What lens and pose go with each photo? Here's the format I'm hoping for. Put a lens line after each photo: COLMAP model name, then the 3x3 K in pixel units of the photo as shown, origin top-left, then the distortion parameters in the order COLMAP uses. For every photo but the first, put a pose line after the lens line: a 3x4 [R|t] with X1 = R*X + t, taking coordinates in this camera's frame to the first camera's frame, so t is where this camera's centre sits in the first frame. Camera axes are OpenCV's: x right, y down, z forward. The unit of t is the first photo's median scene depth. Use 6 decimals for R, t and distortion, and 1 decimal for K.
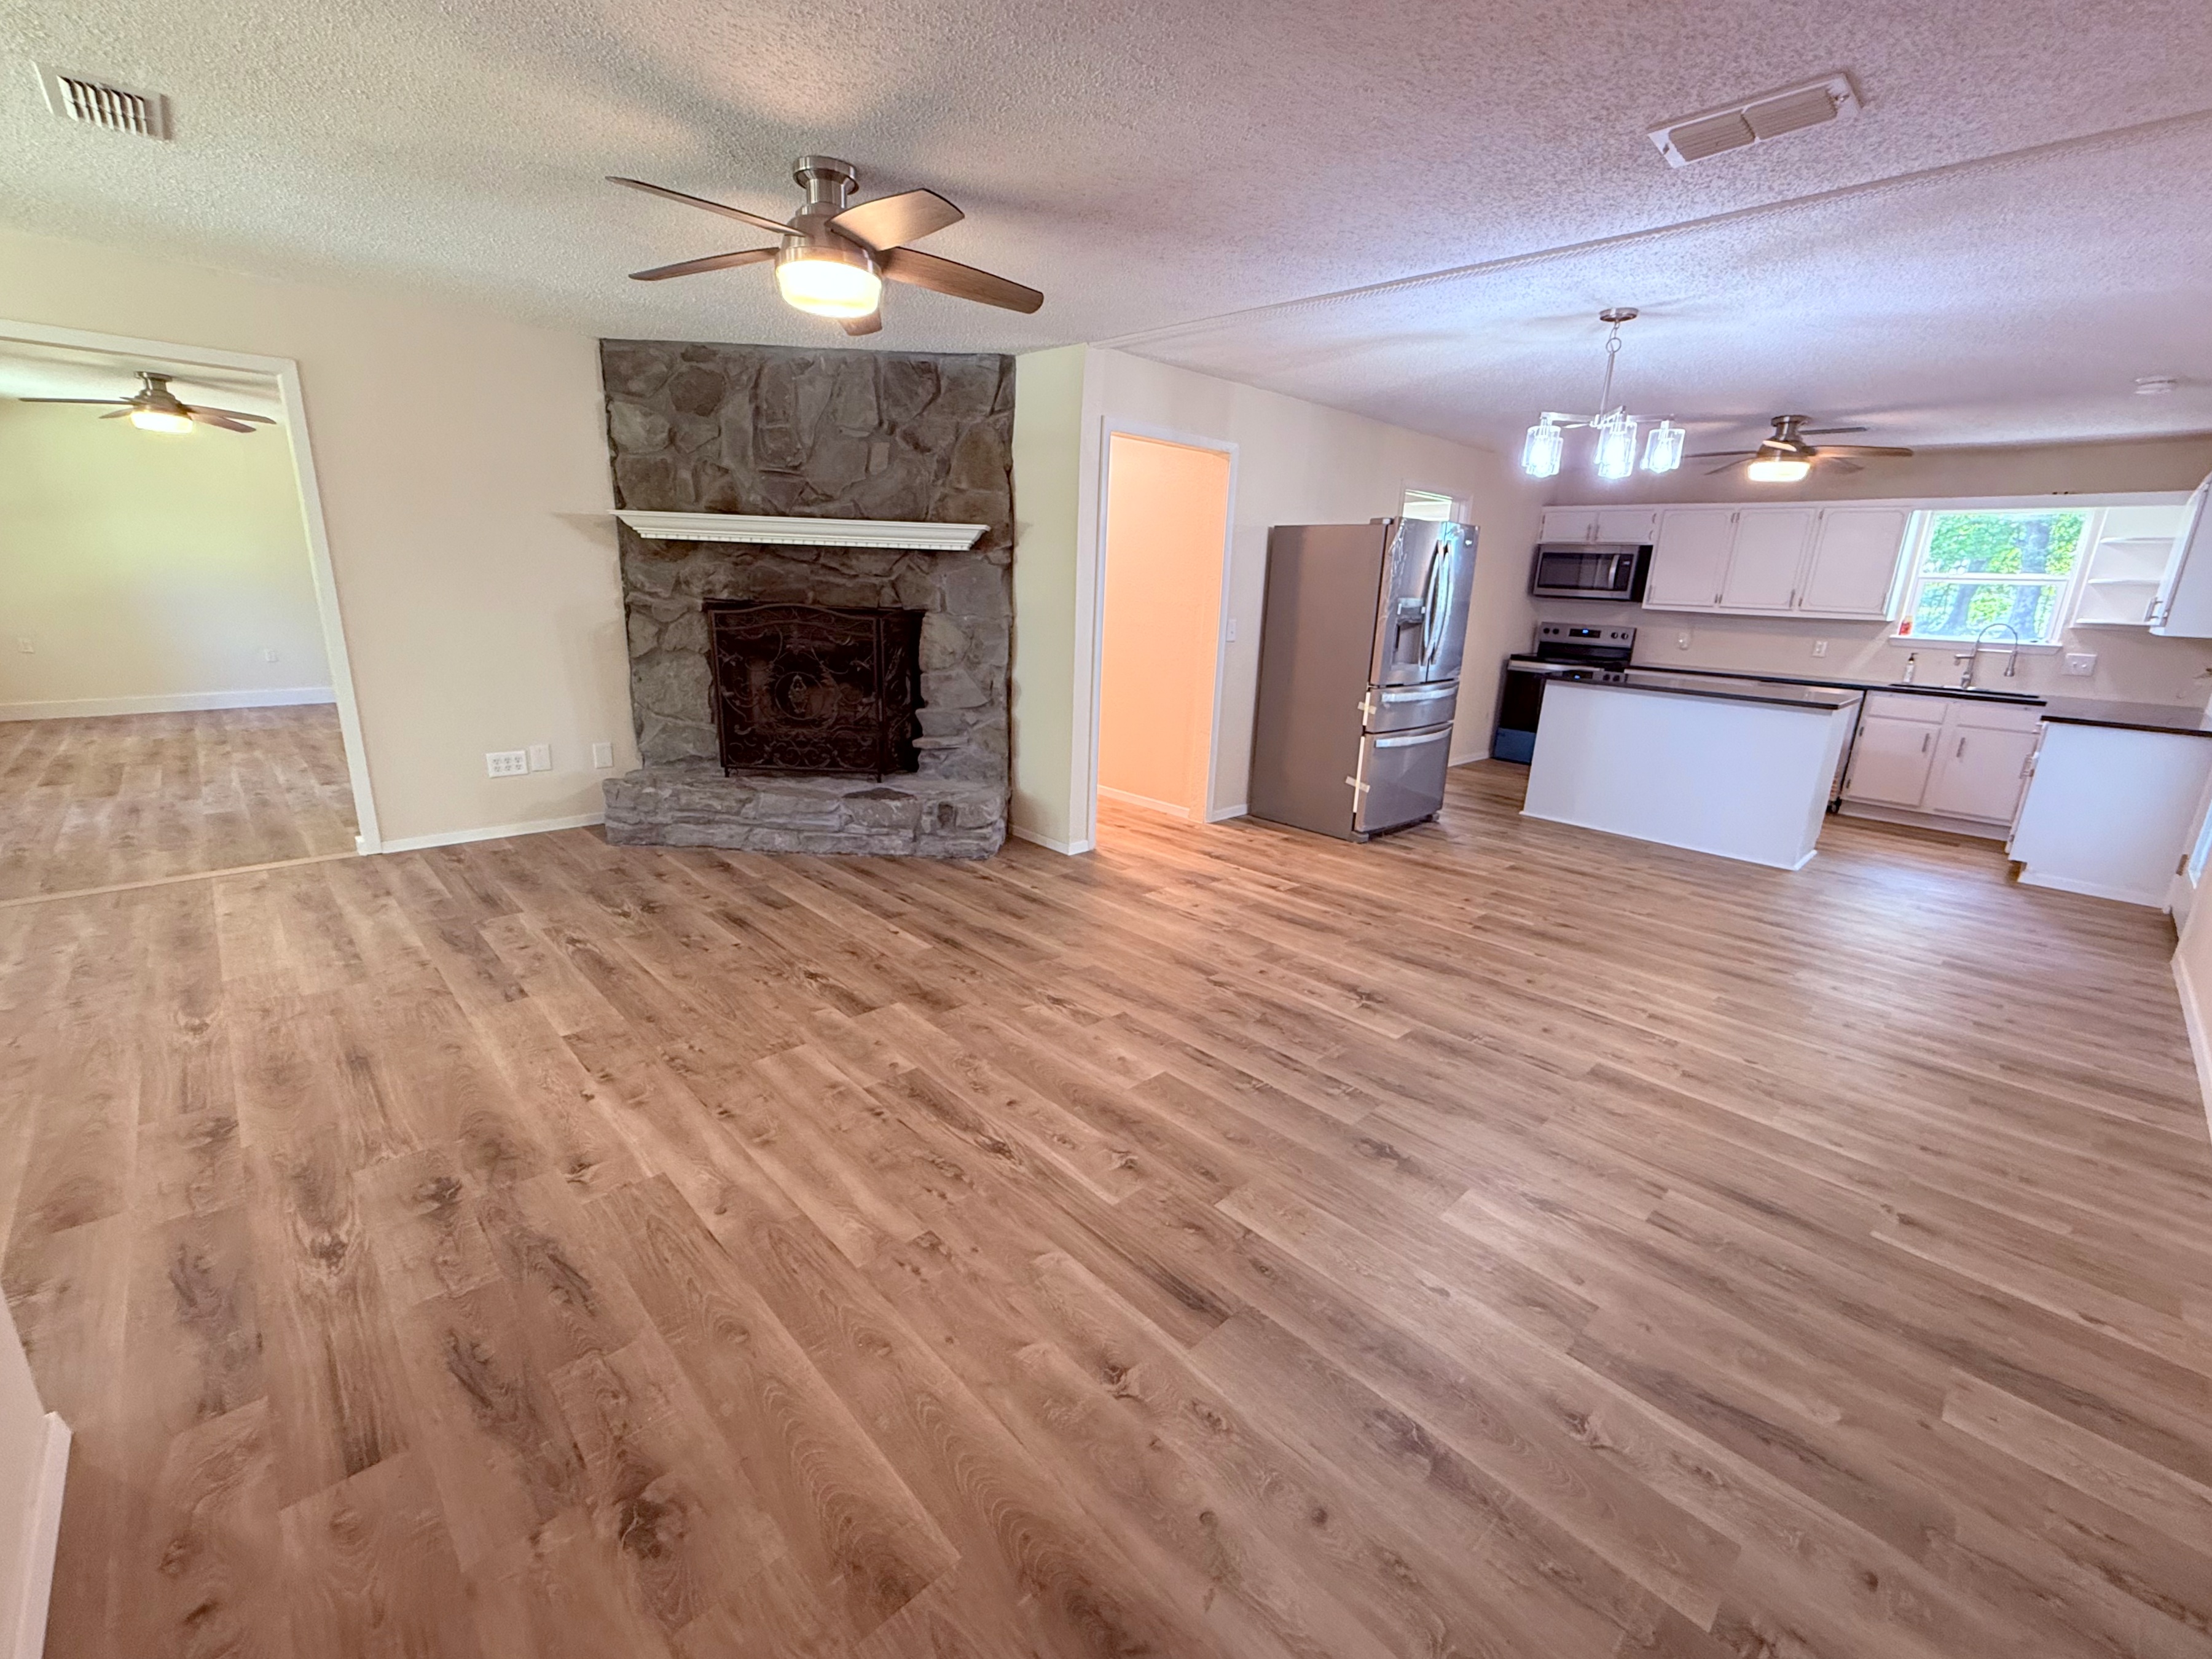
lens RADIAL K [[930.1, 0, 1097.6], [0, 930.1, 827.3], [0, 0, 1]] dist [0.001080, -0.000035]
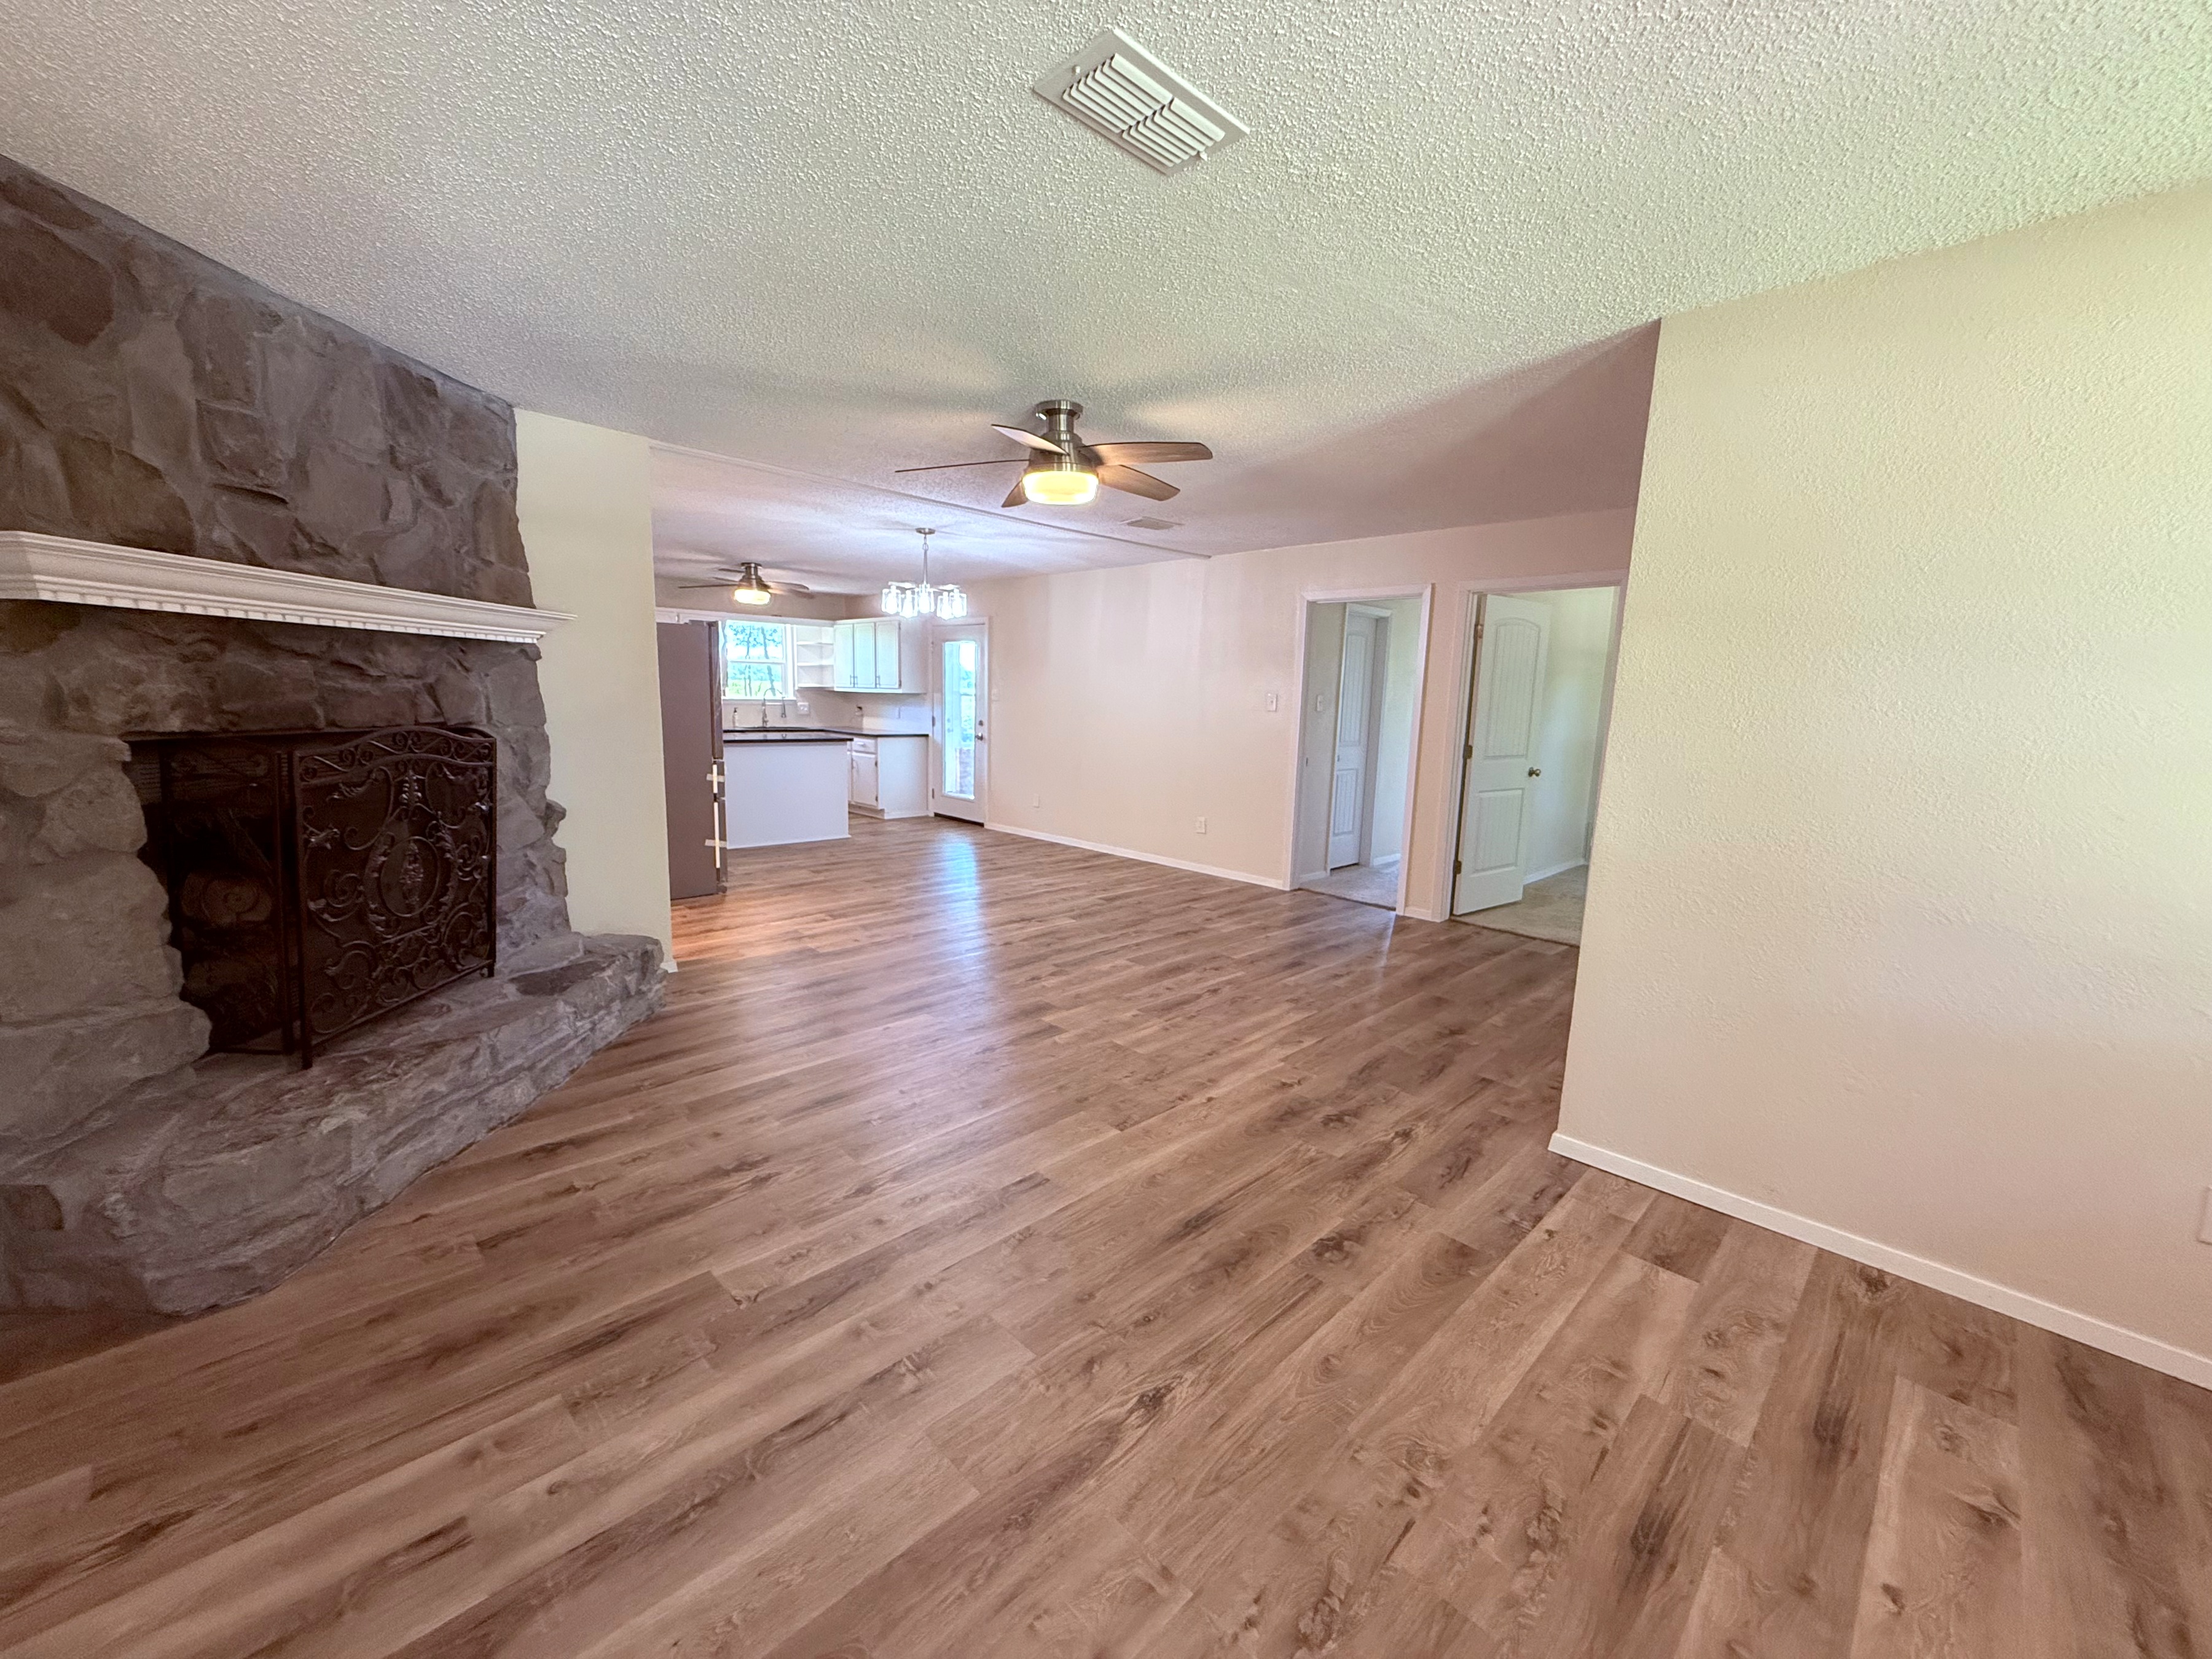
lens RADIAL K [[877.9, 0, 1098.9], [0, 877.9, 828.1], [0, 0, 1]] dist [-0.000105, 0.000133]
pose [[-0.013020, -0.189732, 0.981750, -0.902465], [0.232378, 0.954377, 0.187523, -0.179214], [-0.972538, 0.230578, 0.031664, 0.555691]]
